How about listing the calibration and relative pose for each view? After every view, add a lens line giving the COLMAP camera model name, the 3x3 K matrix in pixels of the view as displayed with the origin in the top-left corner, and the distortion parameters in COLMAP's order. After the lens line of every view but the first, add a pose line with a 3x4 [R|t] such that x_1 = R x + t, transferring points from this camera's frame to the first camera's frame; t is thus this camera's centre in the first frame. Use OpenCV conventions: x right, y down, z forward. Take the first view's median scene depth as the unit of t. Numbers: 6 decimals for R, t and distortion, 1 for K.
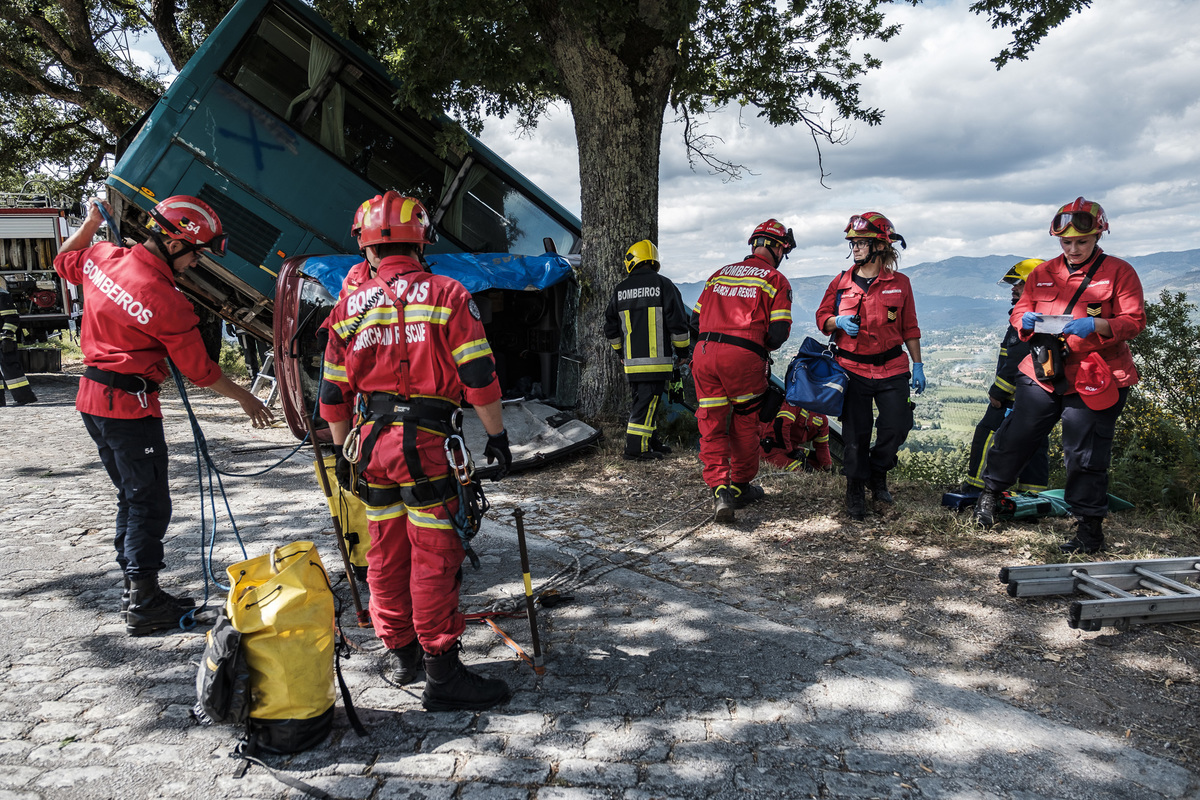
lens RADIAL K [[822.8, 0, 591.0], [0, 822.8, 407.5], [0, 0, 1]] dist [-0.016606, 0.009802]
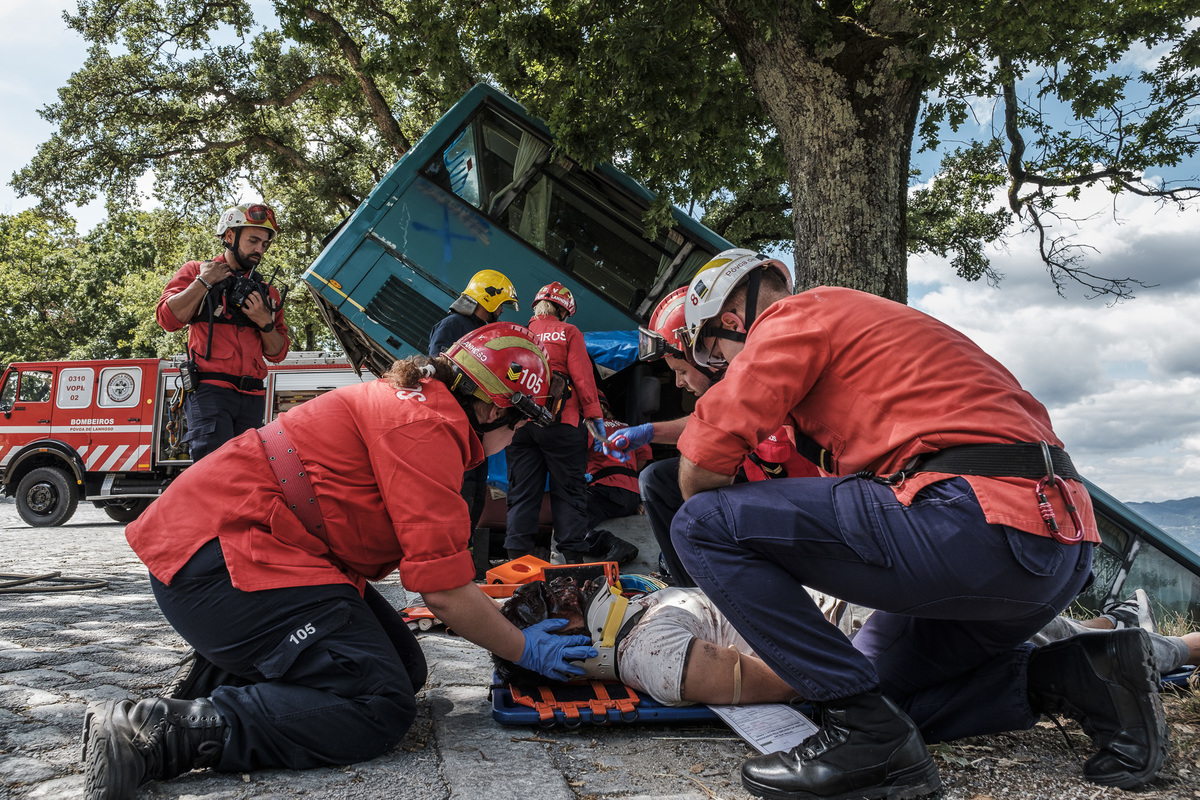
lens RADIAL K [[822.8, 0, 586.3], [0, 822.8, 402.7], [0, 0, 1]] dist [-0.016606, 0.009802]
pose [[0.884031, -0.029492, -0.466498, 0.171634], [-0.092674, 0.967137, -0.236764, 0.075893], [0.458150, 0.252539, 0.852246, 0.307535]]
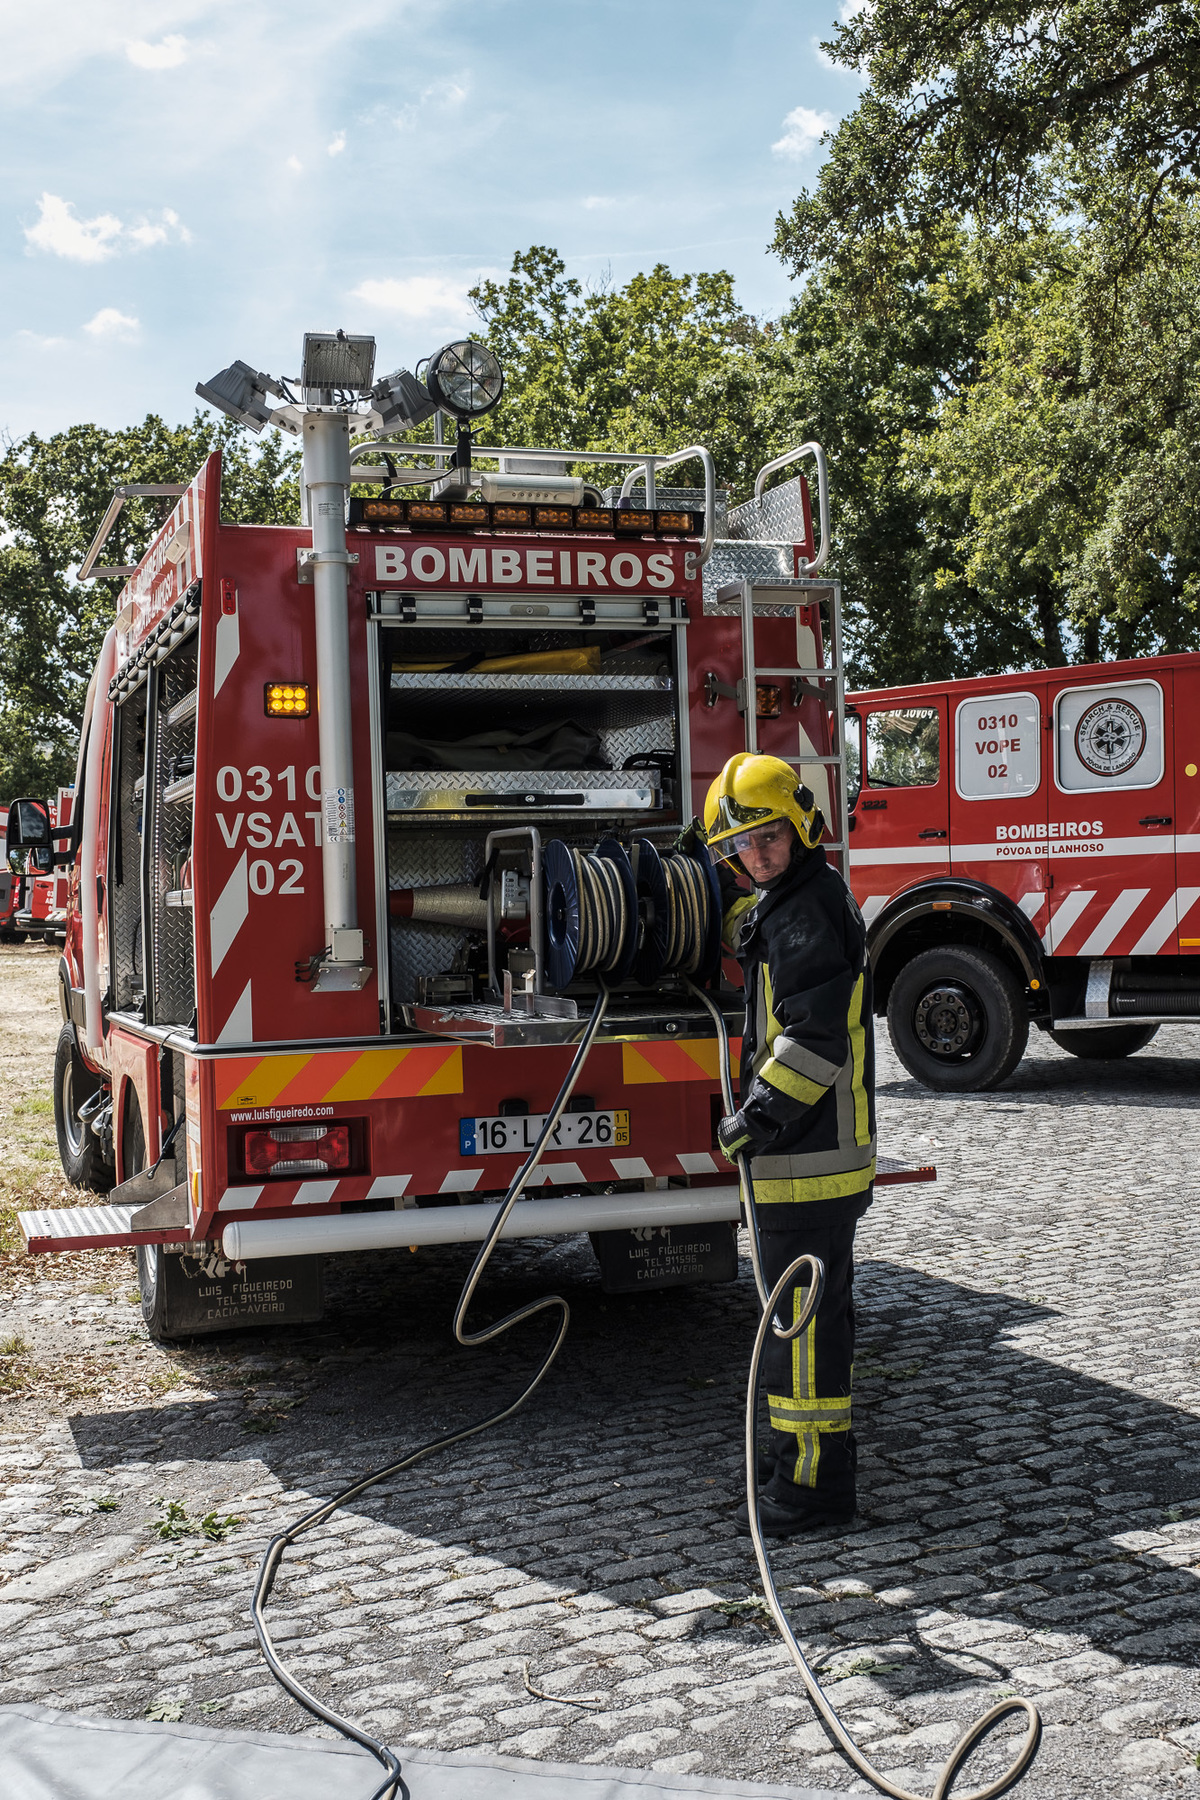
lens RADIAL K [[2076.0, 0, 628.5], [0, 2076.0, 908.4], [0, 0, 1]] dist [0.007212, 0.000000]
pose [[0.472545, 0.020219, -0.881075, -0.229001], [-0.107208, 0.993631, -0.034697, -0.043553], [0.874761, 0.110854, 0.471703, 0.198867]]
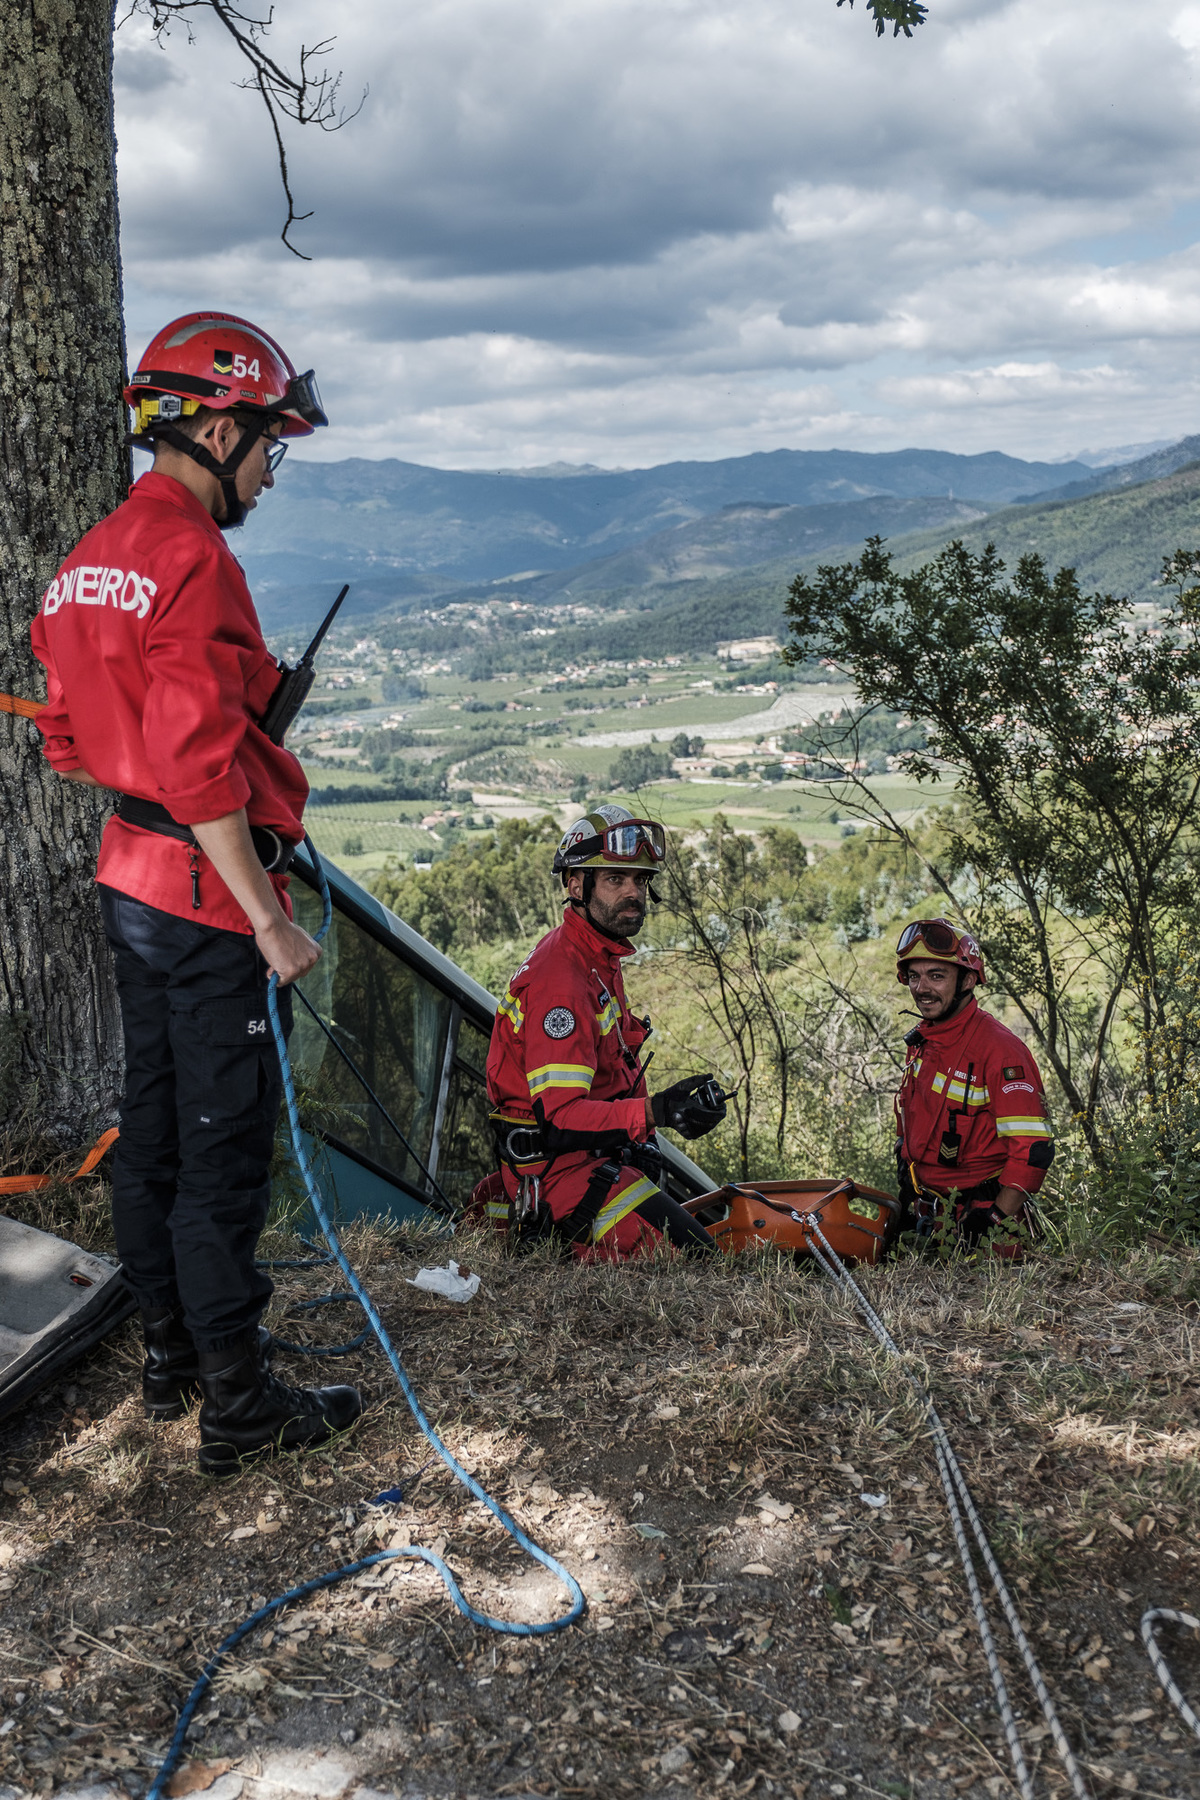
lens RADIAL K [[2076.0, 0, 594.6], [0, 2076.0, 900.1], [0, 0, 1]] dist [0.007212, 0.000000]
pose [[0.845506, -0.085986, 0.526997, -0.148759], [0.069704, 0.996277, 0.050723, -0.077172], [-0.529396, -0.006153, 0.848352, 0.405310]]
